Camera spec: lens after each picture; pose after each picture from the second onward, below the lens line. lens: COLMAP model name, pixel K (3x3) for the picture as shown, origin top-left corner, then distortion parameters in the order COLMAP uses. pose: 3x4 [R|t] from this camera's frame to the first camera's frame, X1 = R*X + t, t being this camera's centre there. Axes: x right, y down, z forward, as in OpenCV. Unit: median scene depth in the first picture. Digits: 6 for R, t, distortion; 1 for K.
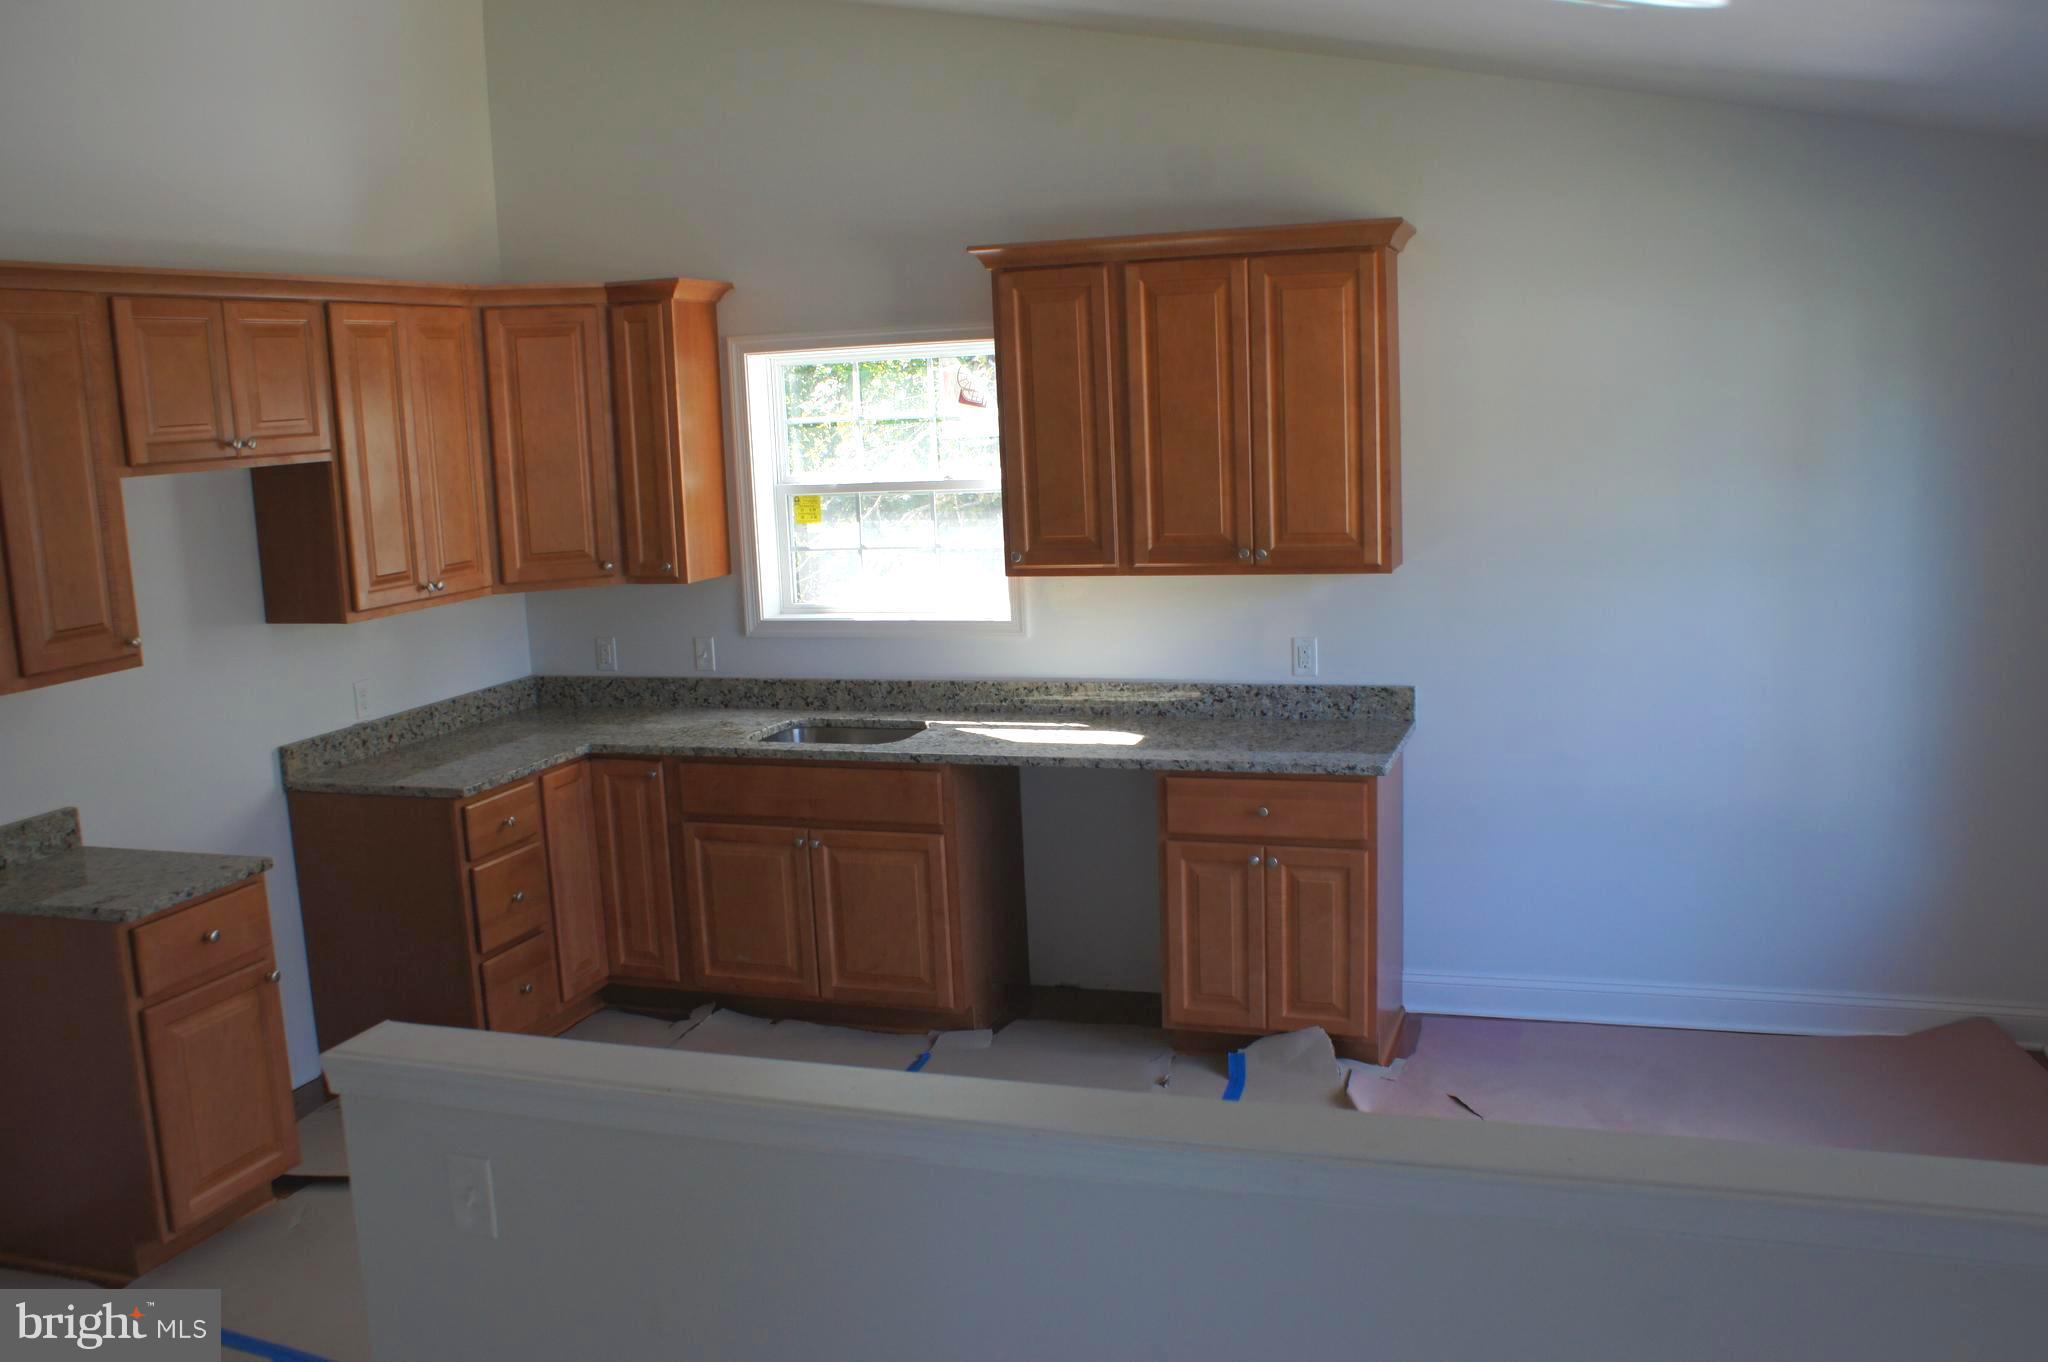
lens RADIAL K [[1741.8, 0, 1024.0], [0, 1741.8, 681.0], [0, 0, 1]] dist [-0.251439, -0.003826]
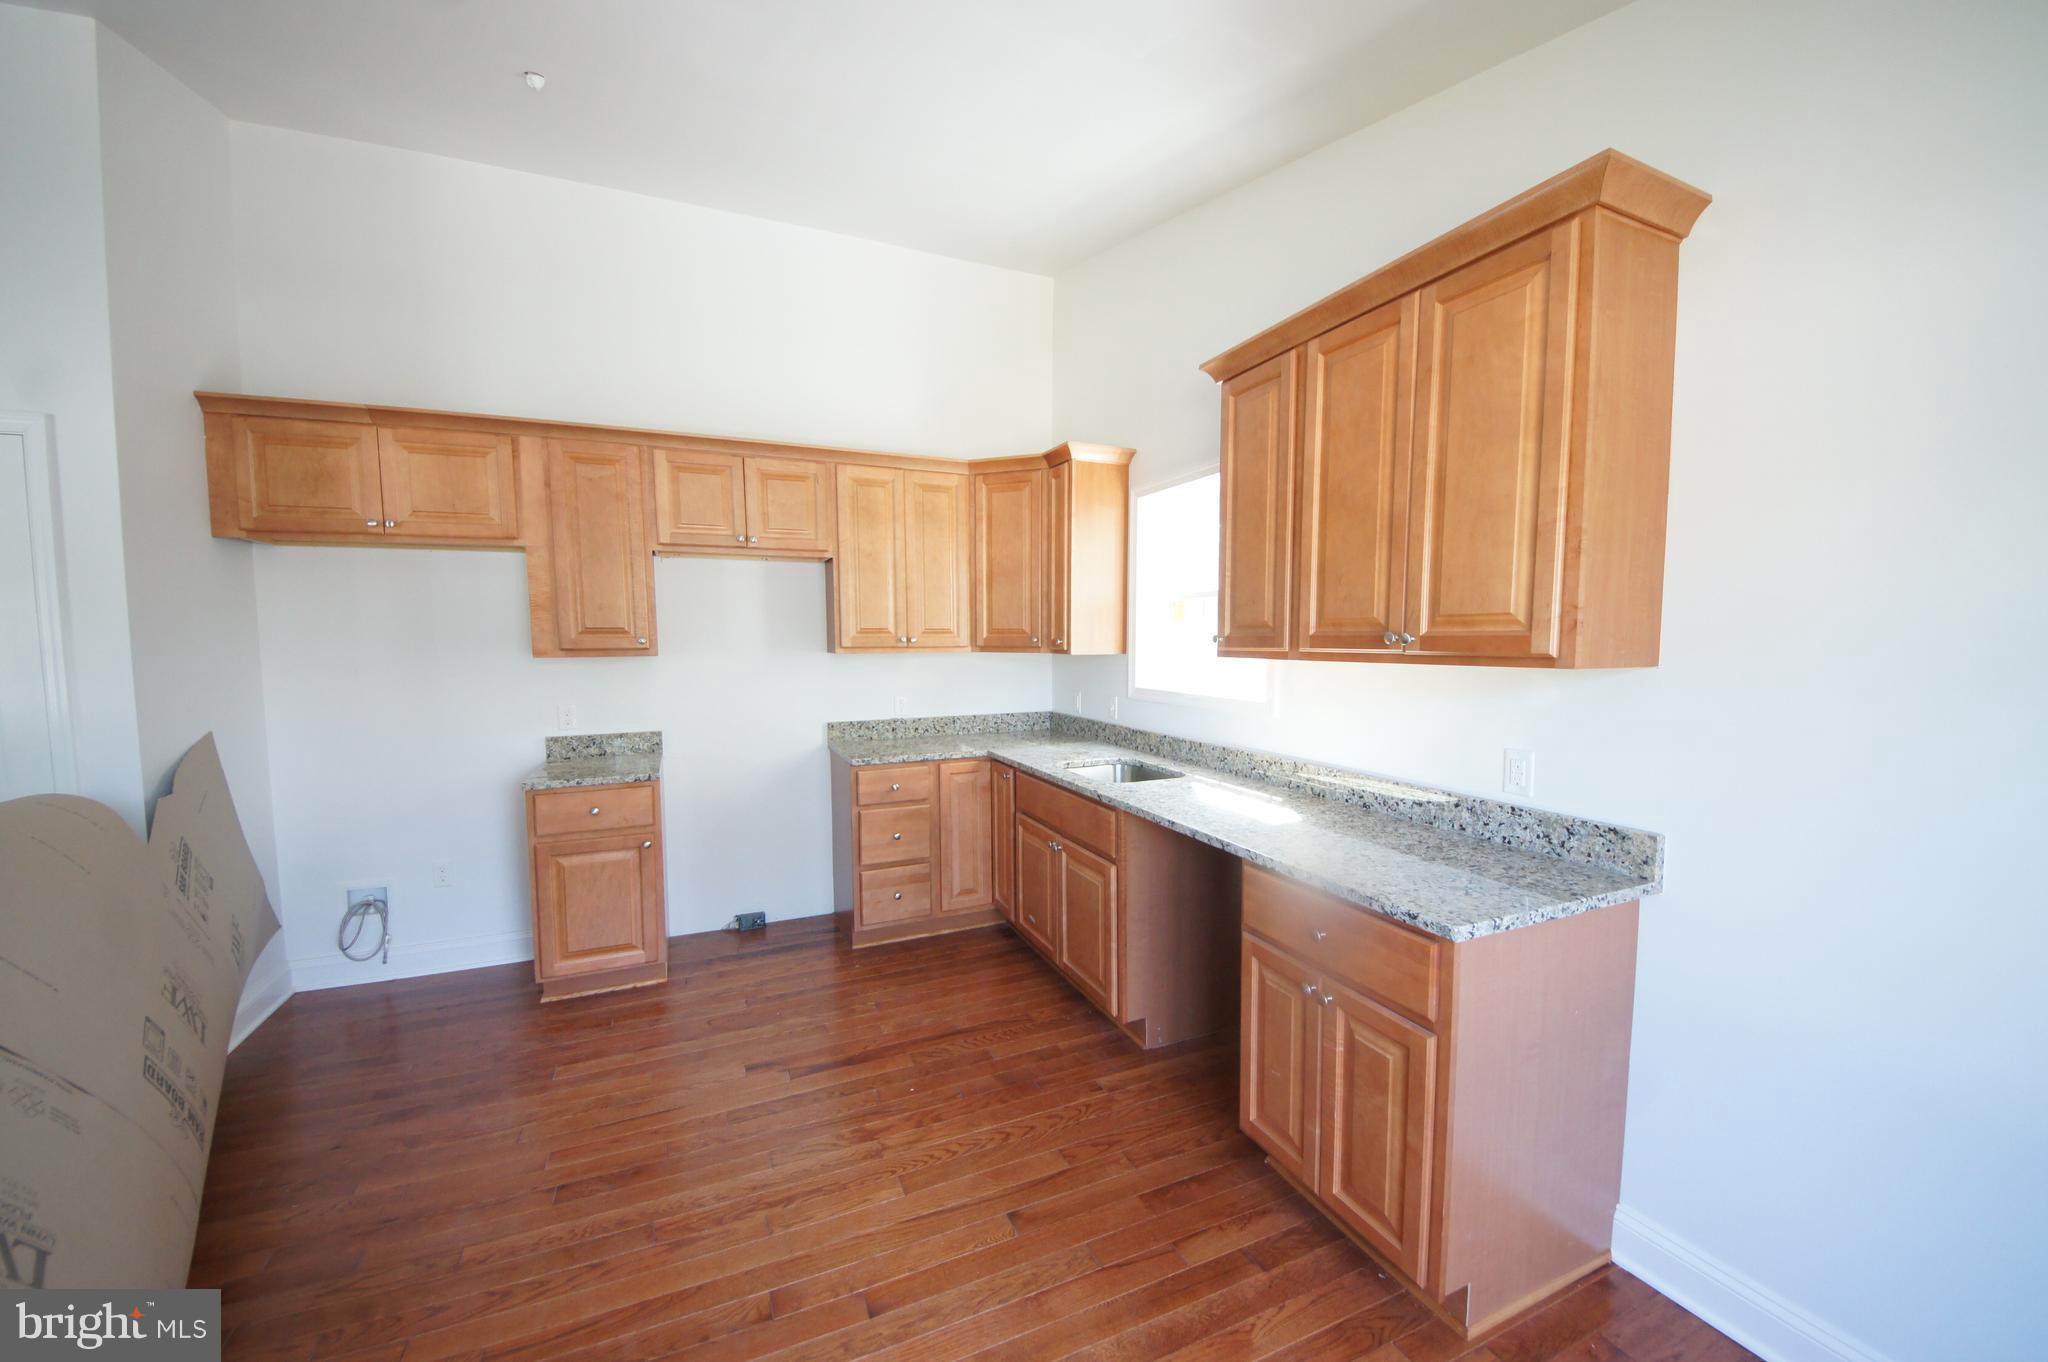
lens RADIAL K [[738.6, 0, 1021.9], [0, 738.6, 694.2], [0, 0, 1]] dist [-0.037543, -0.000104]
pose [[0.679915, 0.095757, -0.727012, 0.254431], [-0.138809, 0.990319, 0.000621, -0.018770], [0.720033, 0.100494, 0.686624, 0.575451]]
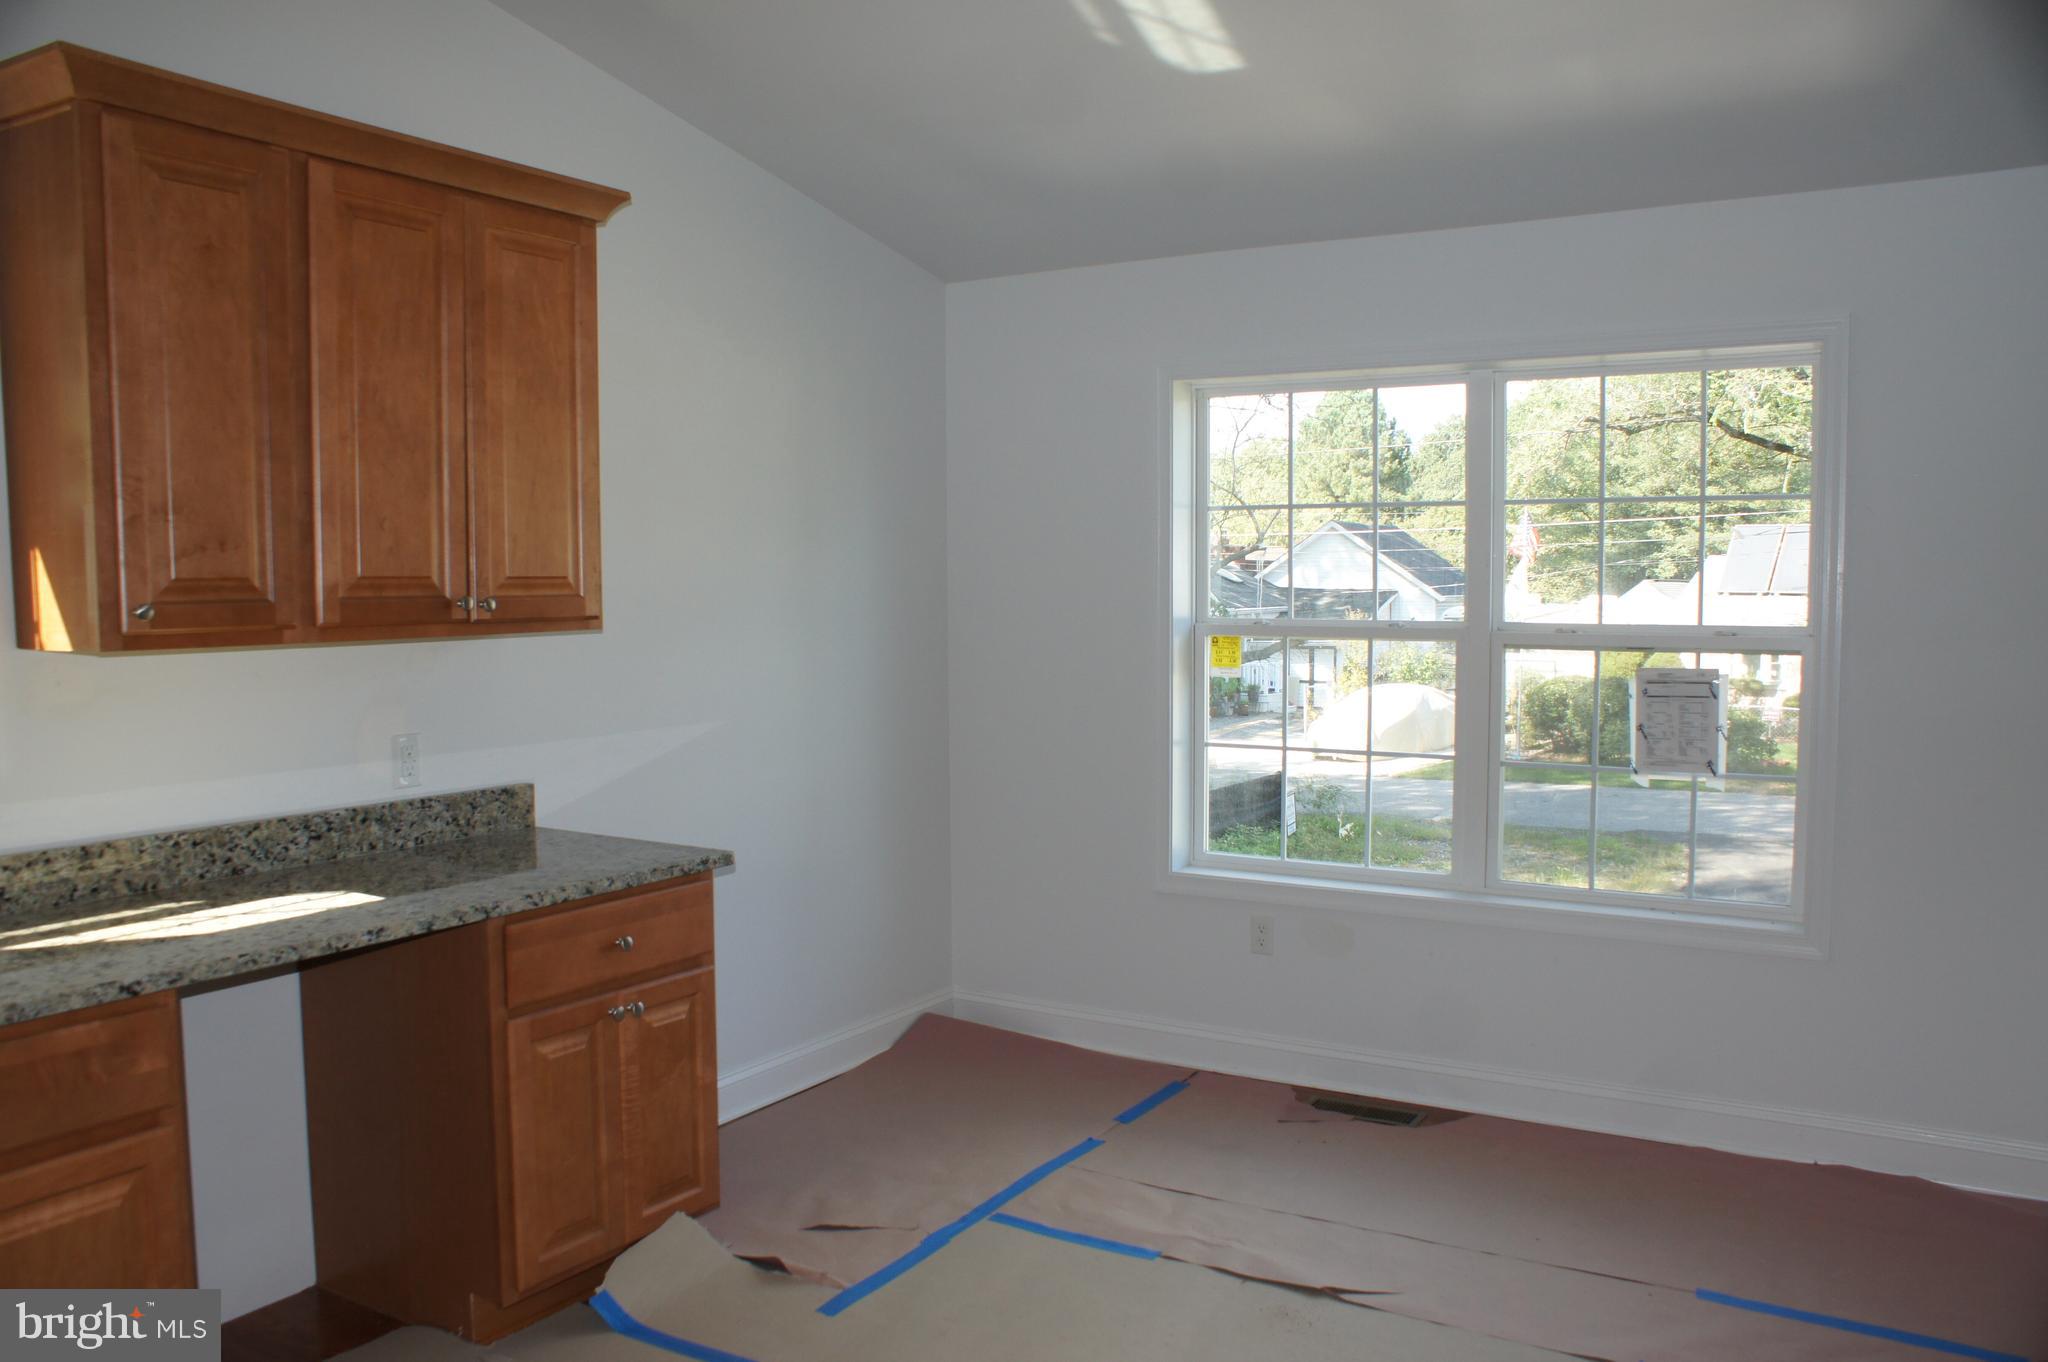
lens RADIAL K [[1579.2, 0, 1024.0], [0, 1579.2, 681.0], [0, 0, 1]] dist [-0.106733, 0.006544]
pose [[0.214511, -0.021736, 0.976480, -0.424076], [0.147354, 0.989030, -0.010355, -0.002263], [-0.965542, 0.146110, 0.215361, 0.606600]]
